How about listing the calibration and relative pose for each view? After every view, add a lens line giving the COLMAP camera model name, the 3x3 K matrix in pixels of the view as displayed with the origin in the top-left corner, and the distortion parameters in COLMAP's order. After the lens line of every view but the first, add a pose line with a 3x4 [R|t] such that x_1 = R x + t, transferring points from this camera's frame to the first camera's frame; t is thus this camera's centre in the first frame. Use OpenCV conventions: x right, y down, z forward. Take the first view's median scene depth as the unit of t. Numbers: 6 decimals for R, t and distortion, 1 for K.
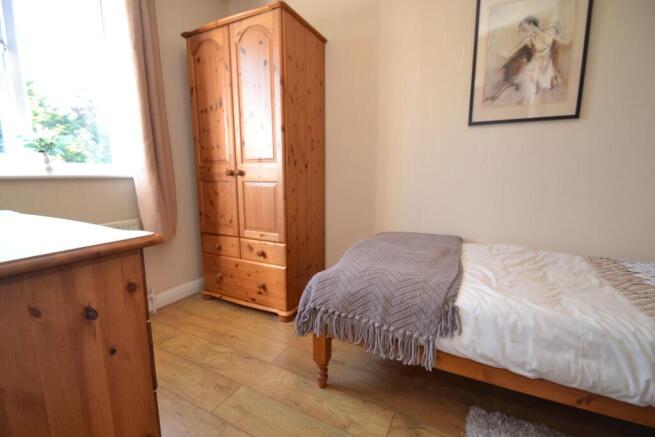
lens RADIAL K [[289.2, 0, 323.9], [0, 289.2, 219.5], [0, 0, 1]] dist [-0.003859, -0.000630]
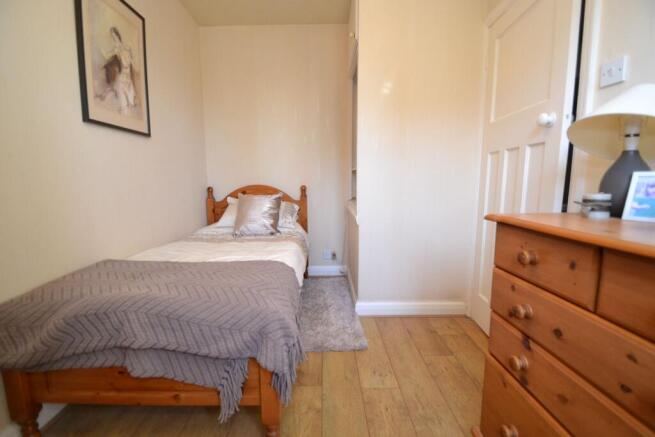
lens RADIAL K [[289.2, 0, 323.9], [0, 289.2, 219.5], [0, 0, 1]] dist [-0.003859, -0.000630]
pose [[-0.434145, -0.120024, 0.892811, -0.586243], [0.148009, 0.968112, 0.202119, -0.143859], [-0.888601, 0.219893, -0.402537, 0.890593]]
